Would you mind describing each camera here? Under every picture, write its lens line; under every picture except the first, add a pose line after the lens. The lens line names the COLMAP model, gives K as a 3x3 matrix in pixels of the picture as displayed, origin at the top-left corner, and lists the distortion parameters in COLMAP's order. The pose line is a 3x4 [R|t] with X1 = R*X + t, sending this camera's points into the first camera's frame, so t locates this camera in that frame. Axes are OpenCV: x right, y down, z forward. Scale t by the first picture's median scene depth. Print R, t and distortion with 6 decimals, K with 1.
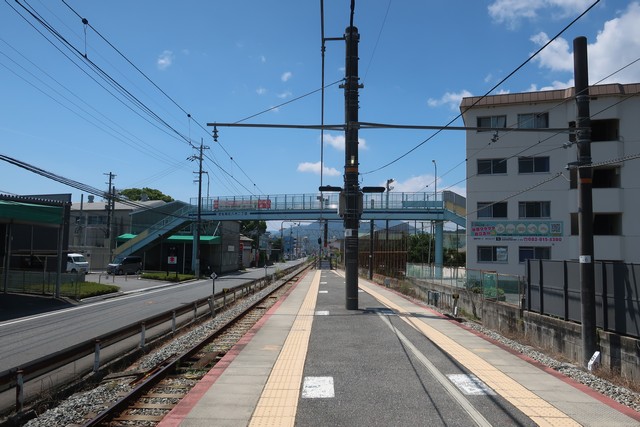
lens RADIAL K [[500.7, 0, 321.2], [0, 500.7, 215.5], [0, 0, 1]] dist [-0.009353, 0.005366]
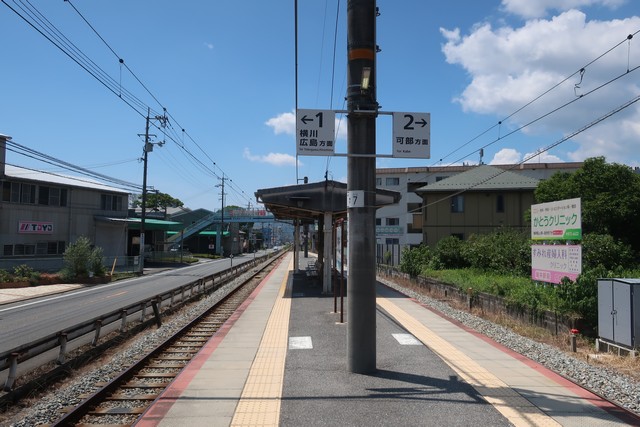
lens RADIAL K [[500.7, 0, 321.2], [0, 500.7, 215.5], [0, 0, 1]] dist [-0.009353, 0.005366]
pose [[0.998554, -0.006125, 0.053399, -0.009214], [0.004925, 0.999733, 0.022585, -0.088798], [-0.053523, -0.022289, 0.998318, -1.175927]]
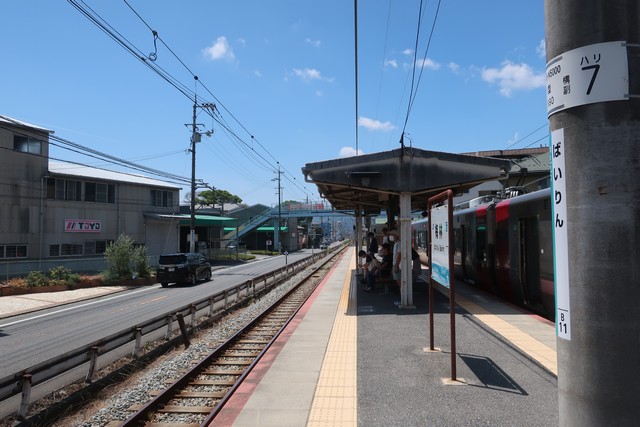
lens RADIAL K [[500.7, 0, 321.2], [0, 500.7, 215.5], [0, 0, 1]] dist [-0.009353, 0.005366]
pose [[0.997435, -0.030178, -0.064912, -0.012638], [0.032252, 0.998994, 0.031147, -0.077129], [0.063907, -0.033161, 0.997405, -1.030839]]
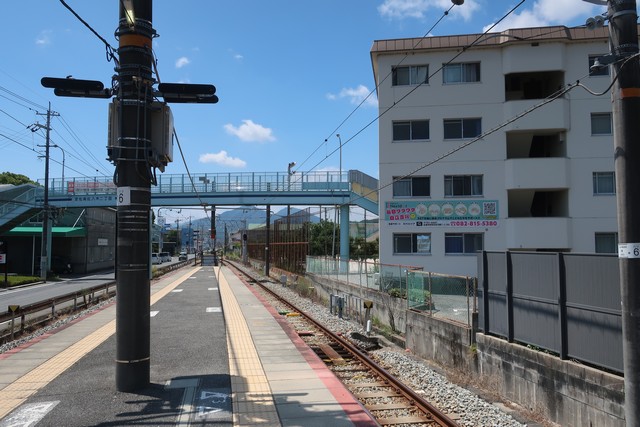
lens RADIAL K [[500.7, 0, 321.2], [0, 500.7, 215.5], [0, 0, 1]] dist [-0.009353, 0.005366]
pose [[0.982991, -0.007296, 0.183506, 0.062483], [0.004180, 0.999841, 0.017357, 0.019828], [-0.183604, -0.016294, 0.982865, 0.264875]]
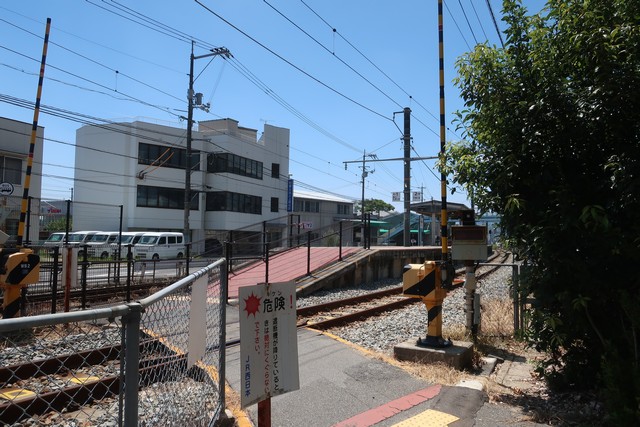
lens RADIAL K [[500.7, 0, 321.2], [0, 500.7, 215.5], [0, 0, 1]] dist [-0.009353, 0.005366]
pose [[0.931674, -0.026699, -0.362312, 0.215103], [0.032701, 0.999411, 0.010442, -0.096794], [0.361820, -0.021576, 0.931998, -1.933338]]
